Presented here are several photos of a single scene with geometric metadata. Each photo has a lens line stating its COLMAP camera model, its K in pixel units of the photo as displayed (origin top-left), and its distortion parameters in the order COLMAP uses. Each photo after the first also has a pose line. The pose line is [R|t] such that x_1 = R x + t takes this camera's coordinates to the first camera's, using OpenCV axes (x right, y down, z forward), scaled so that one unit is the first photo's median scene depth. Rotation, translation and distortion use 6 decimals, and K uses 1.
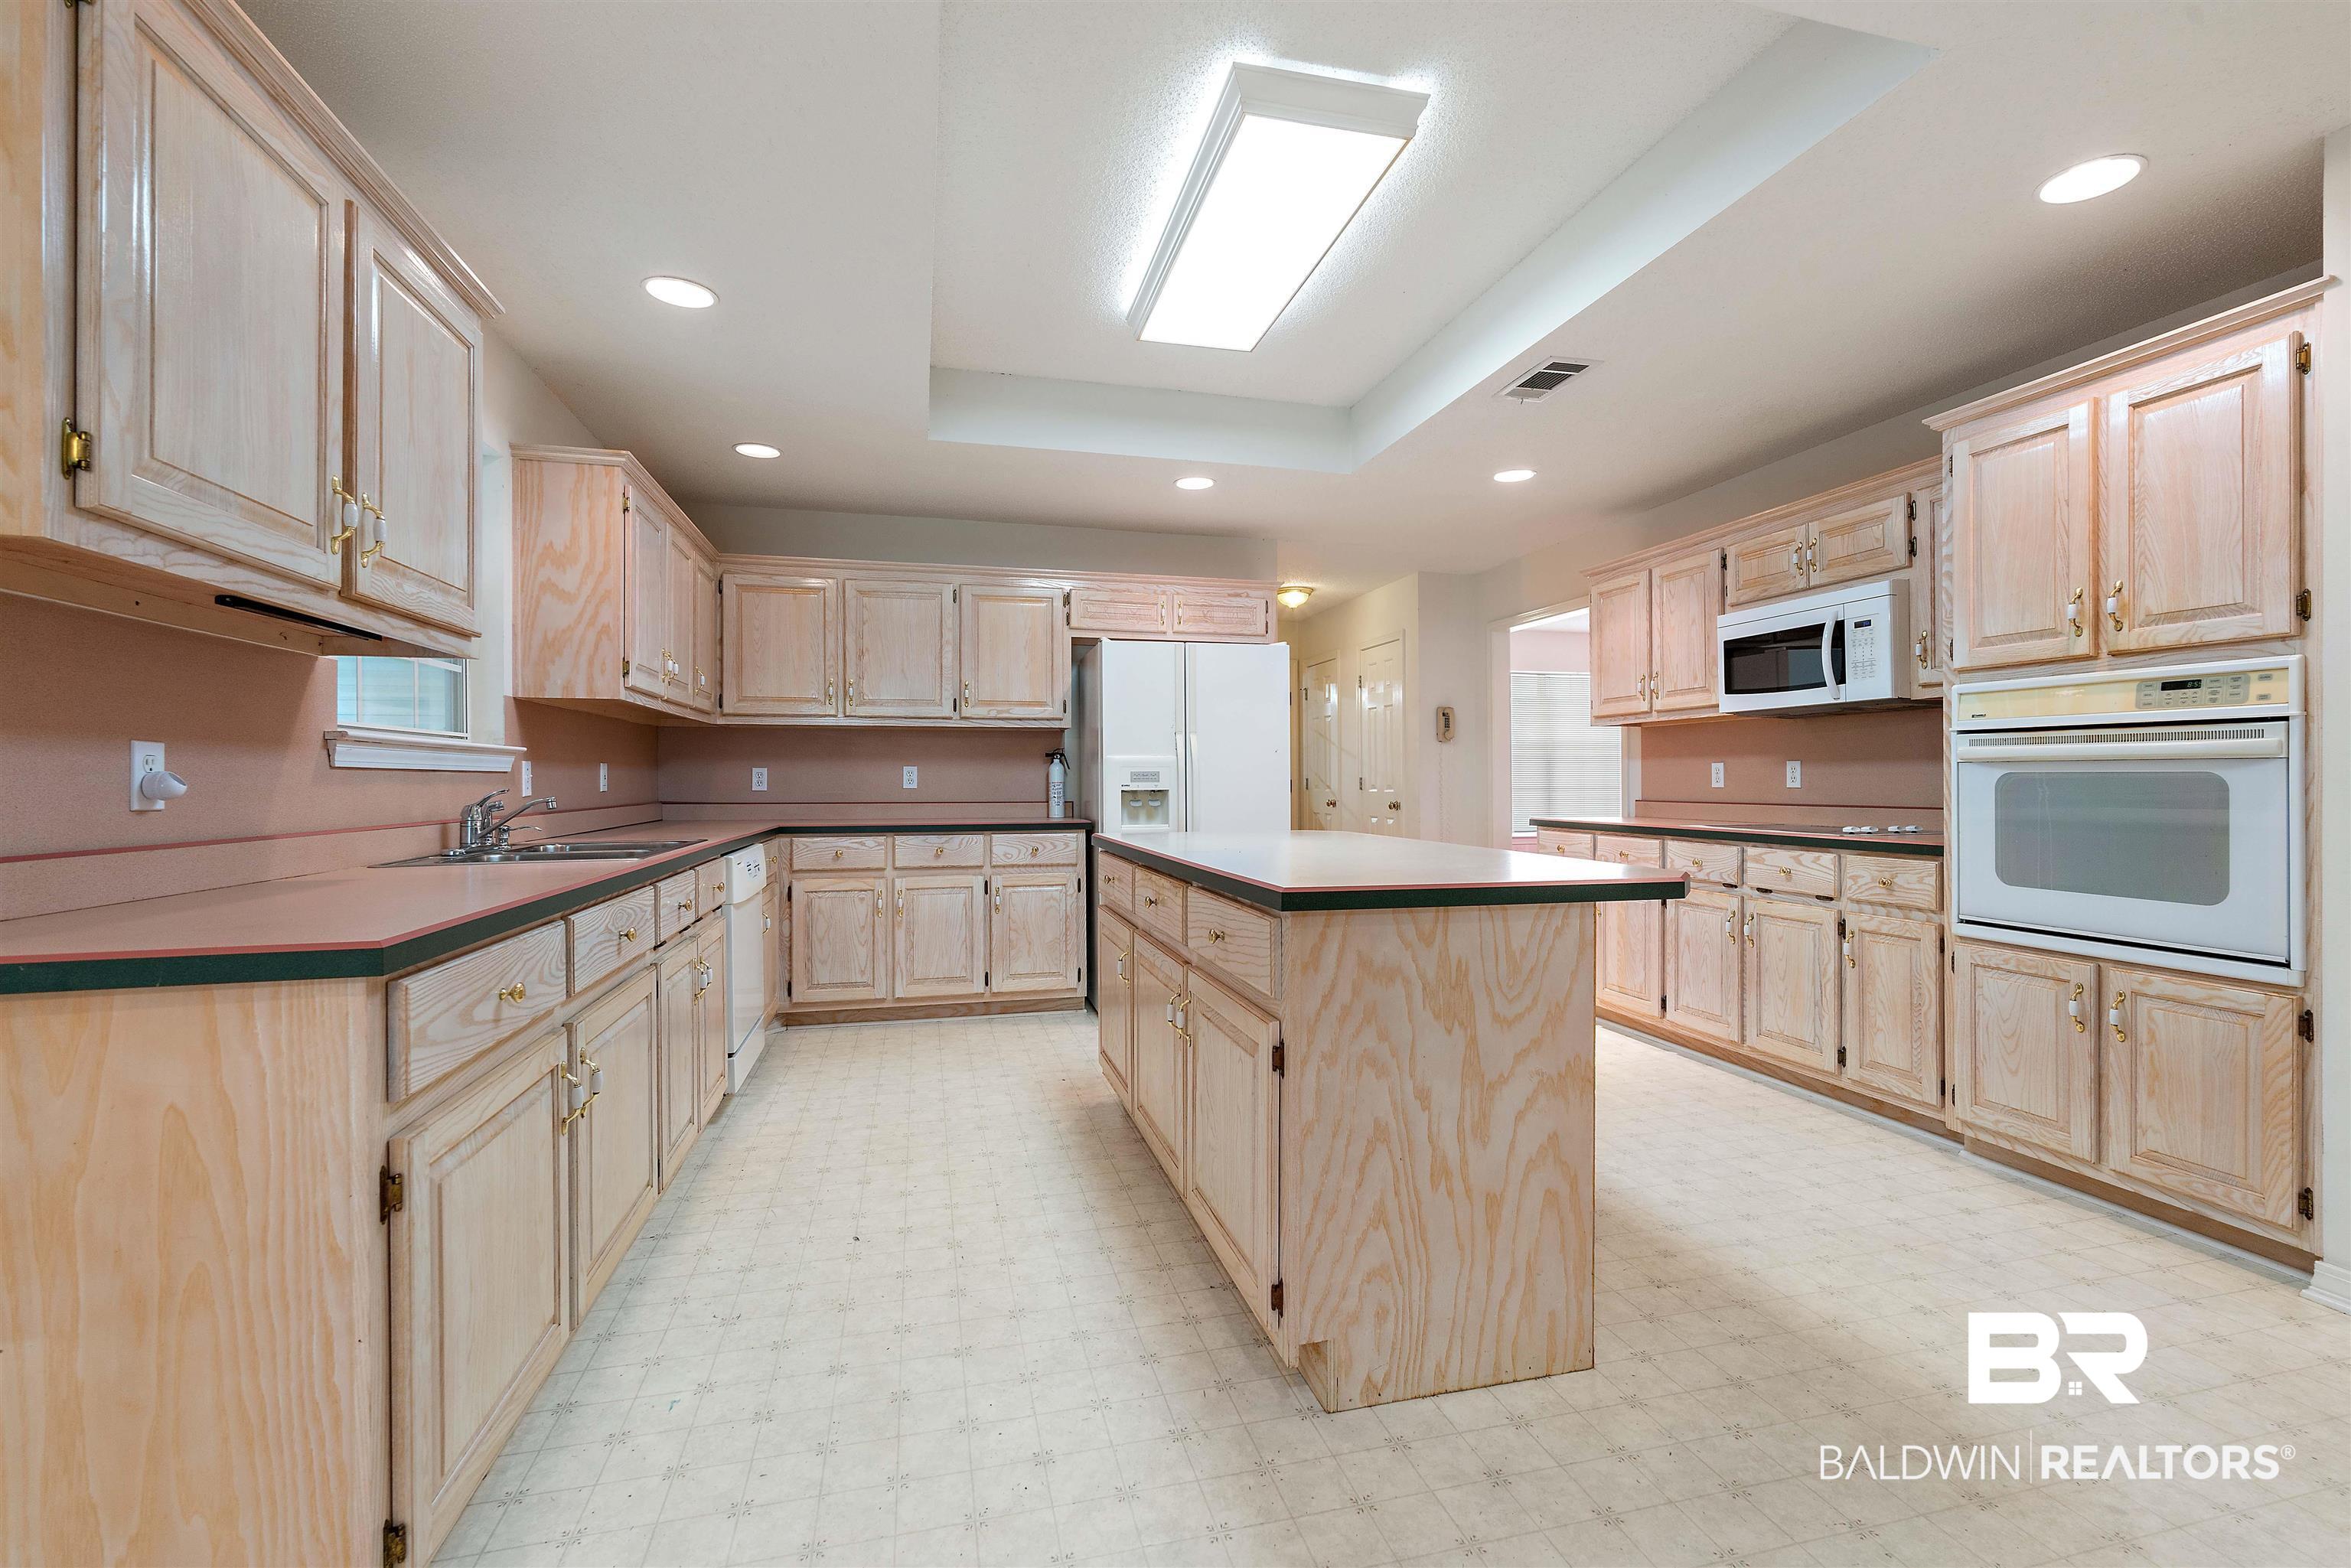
lens RADIAL K [[1006.4, 0, 1176.0], [0, 1006.4, 780.2], [0, 0, 1]] dist [-0.003876, 0.000568]
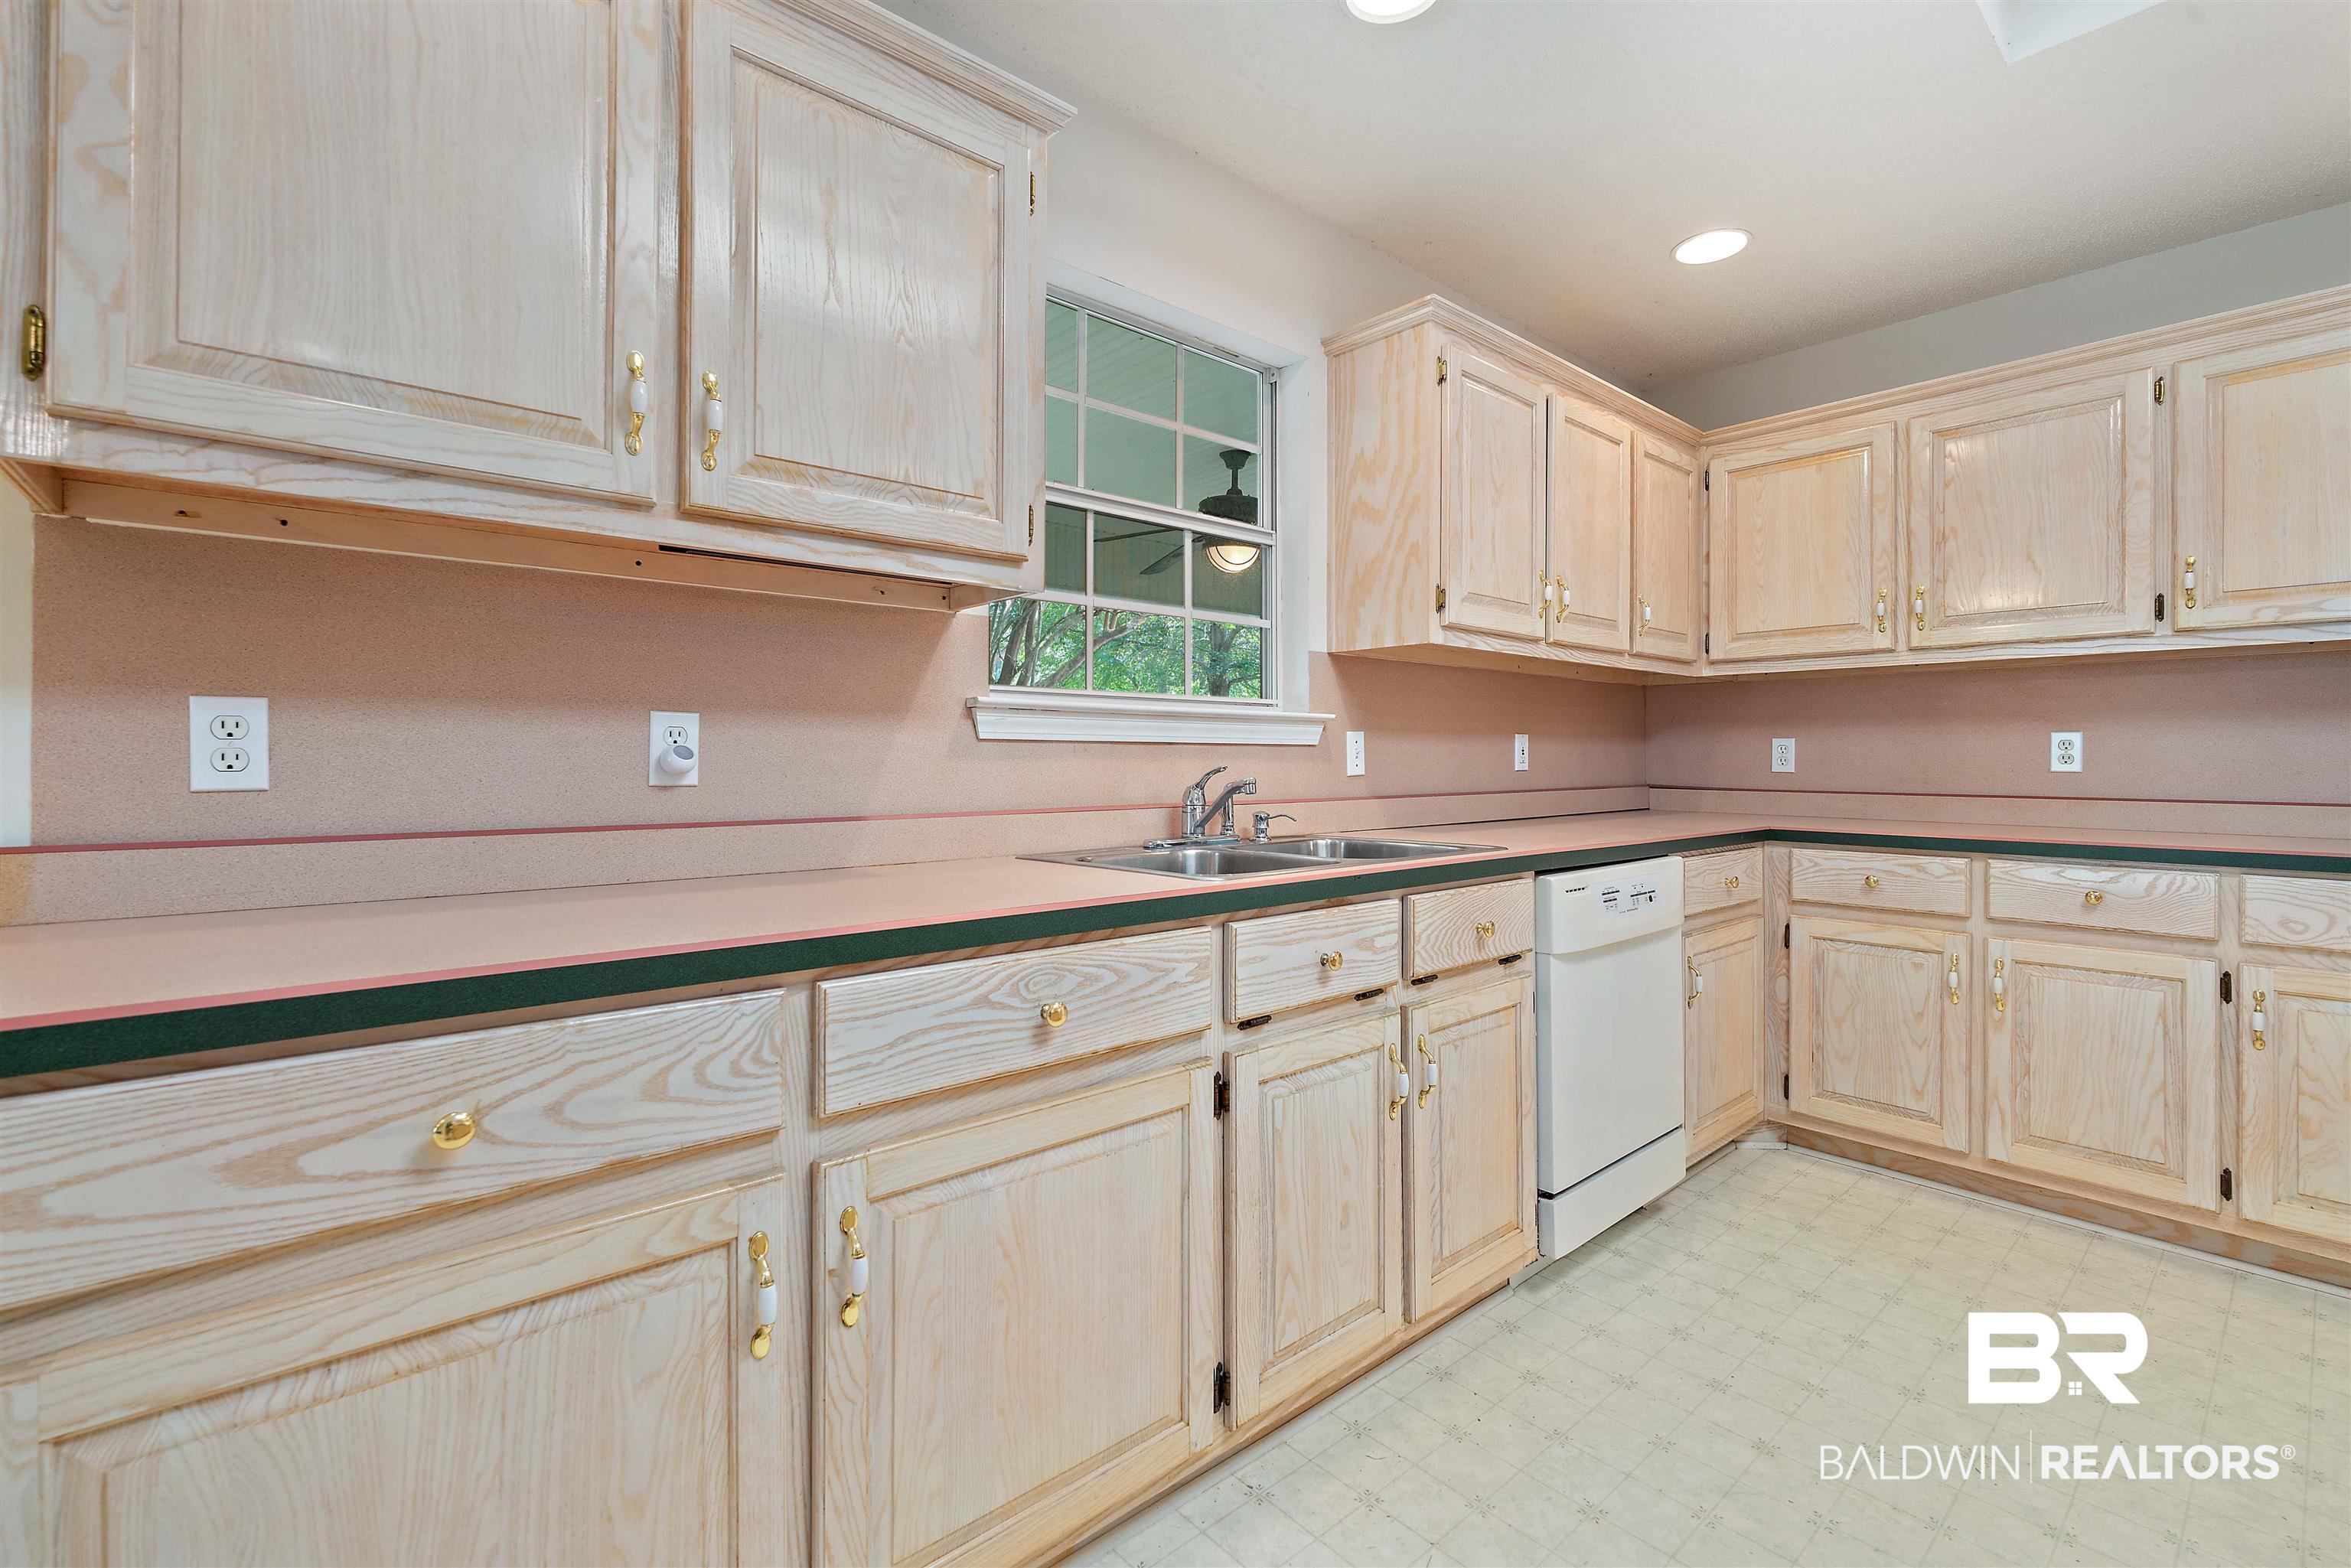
lens RADIAL K [[1006.4, 0, 1197.8], [0, 1006.4, 754.5], [0, 0, 1]] dist [-0.003876, 0.000568]
pose [[0.452051, 0.000337, -0.891992, 0.014155], [-0.002297, 0.999997, -0.000786, 0.000289], [0.891989, 0.002405, 0.452051, 0.478052]]
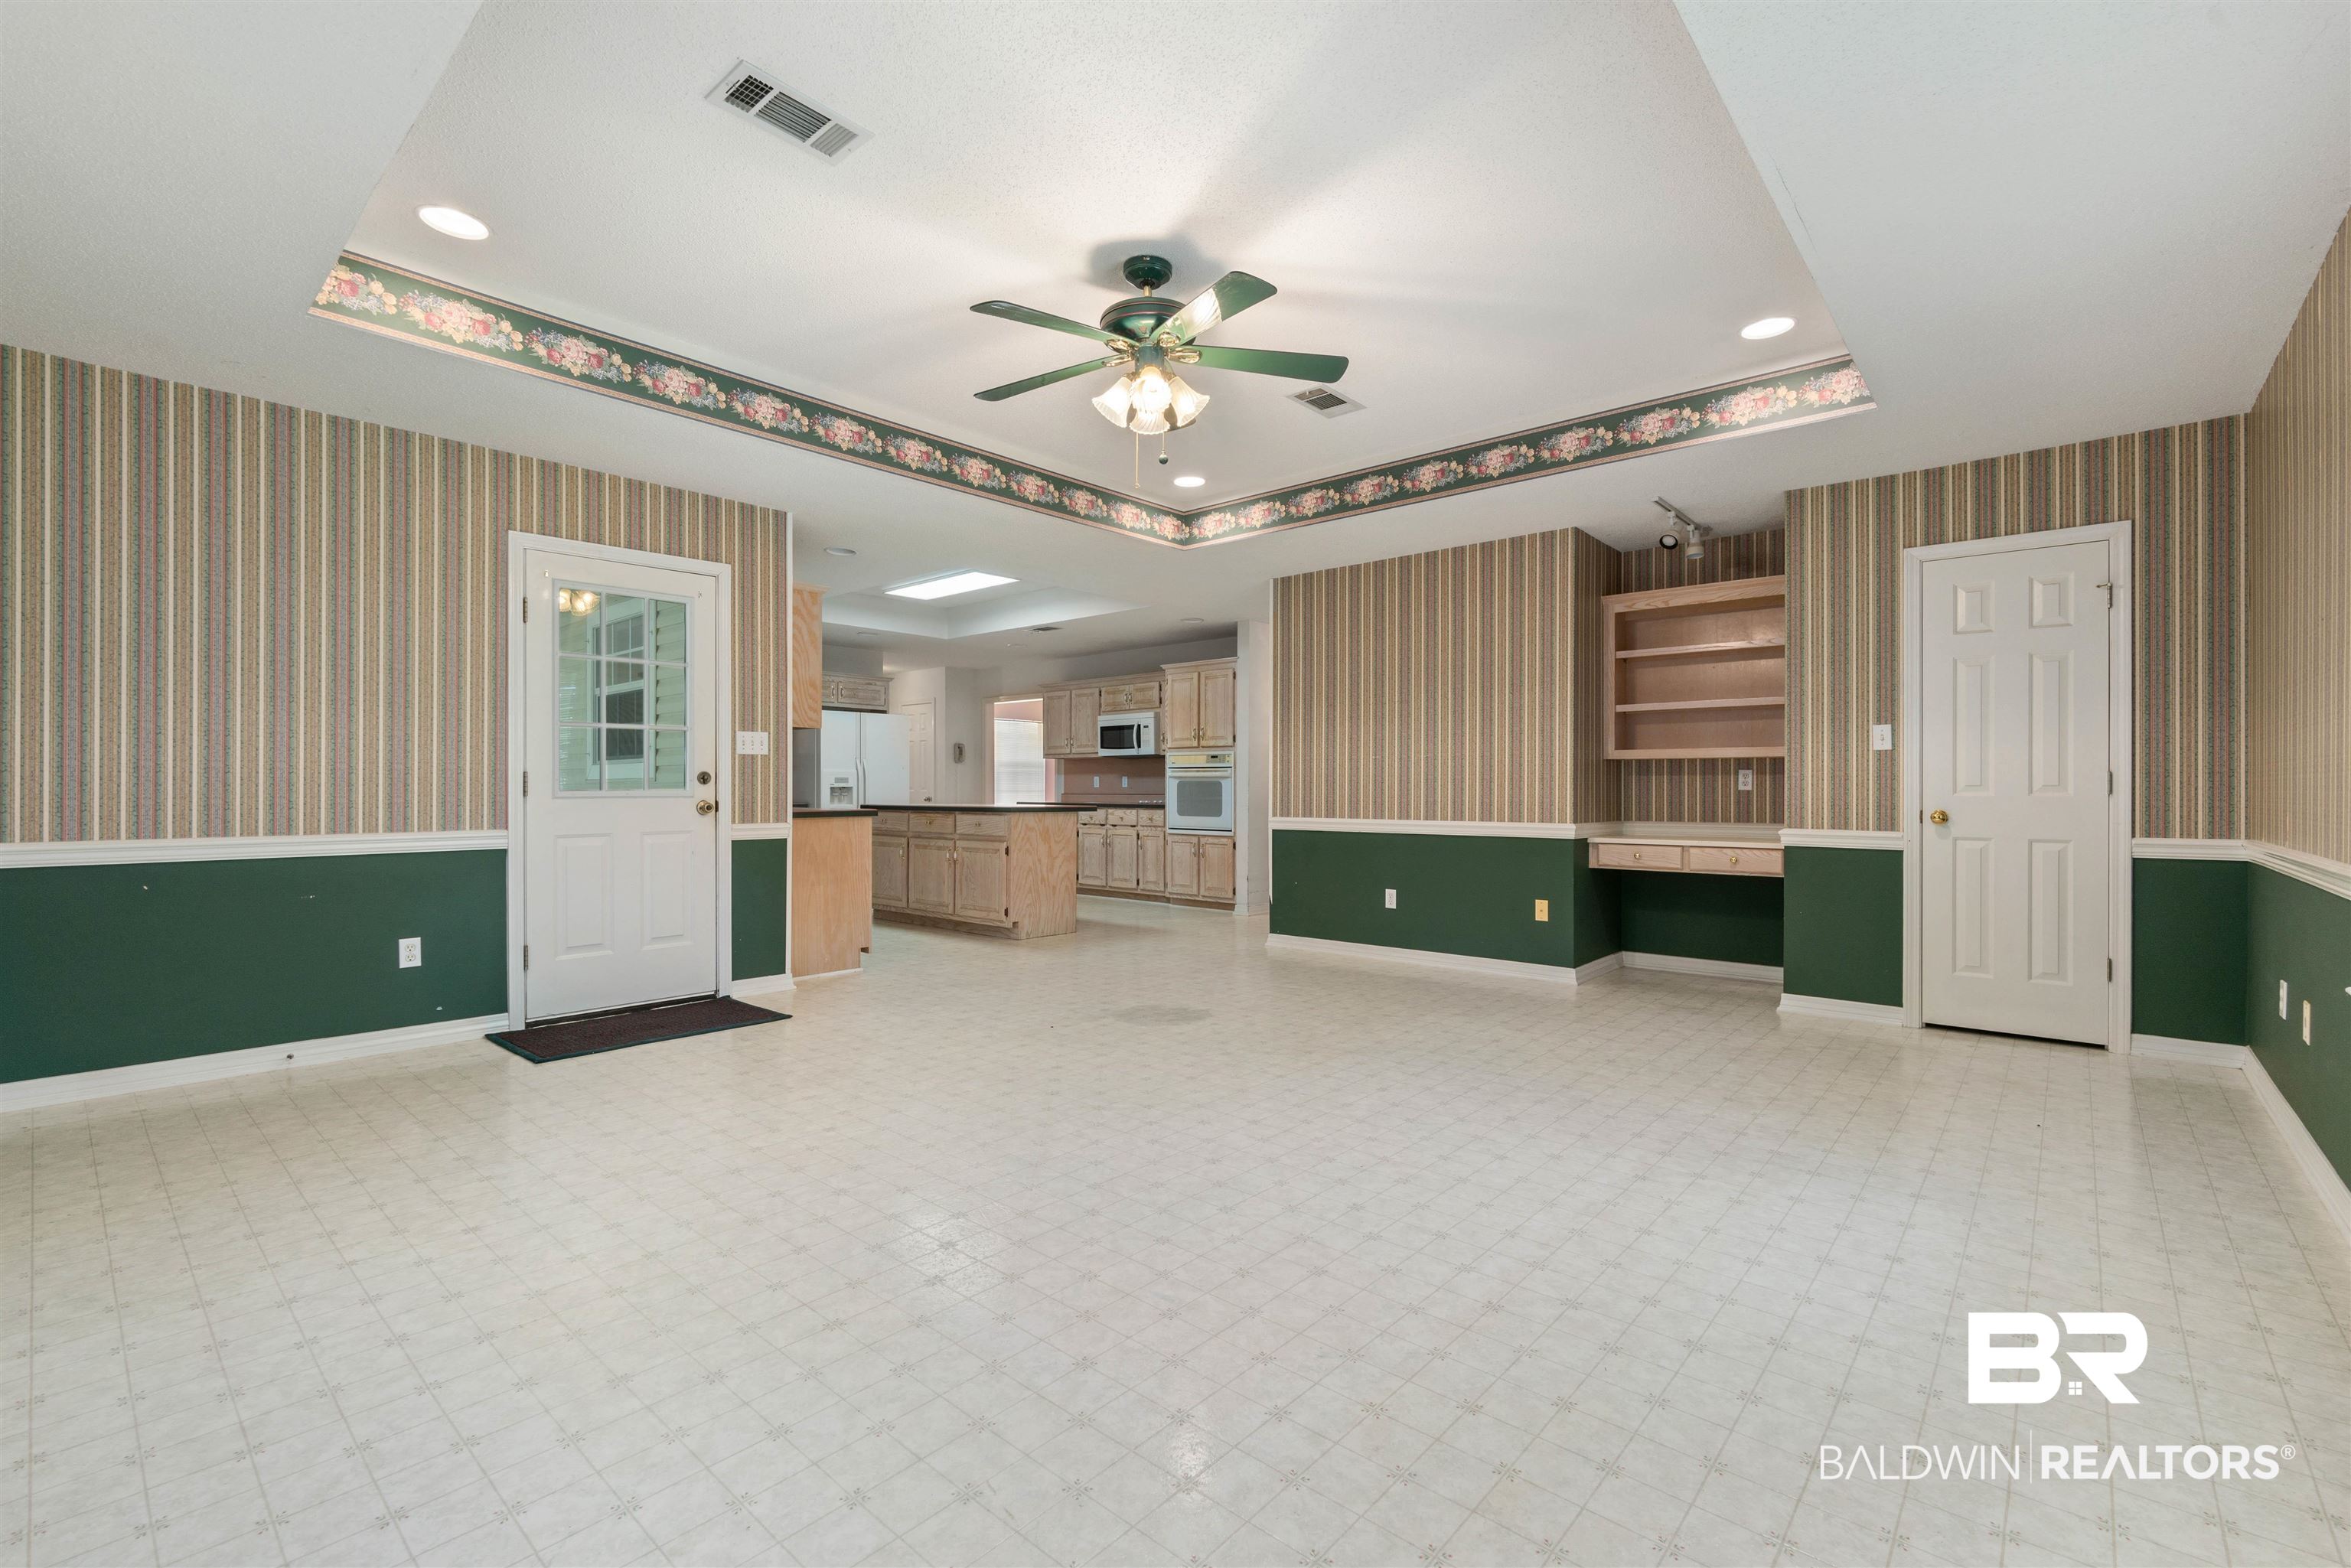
lens RADIAL K [[1006.4, 0, 1171.1], [0, 1006.4, 789.8], [0, 0, 1]] dist [-0.003876, 0.000568]
pose [[0.833217, 0.004415, 0.552928, -0.765482], [-0.003850, 0.999990, -0.002183, 0.022200], [-0.552932, -0.000310, 0.833226, -1.308149]]
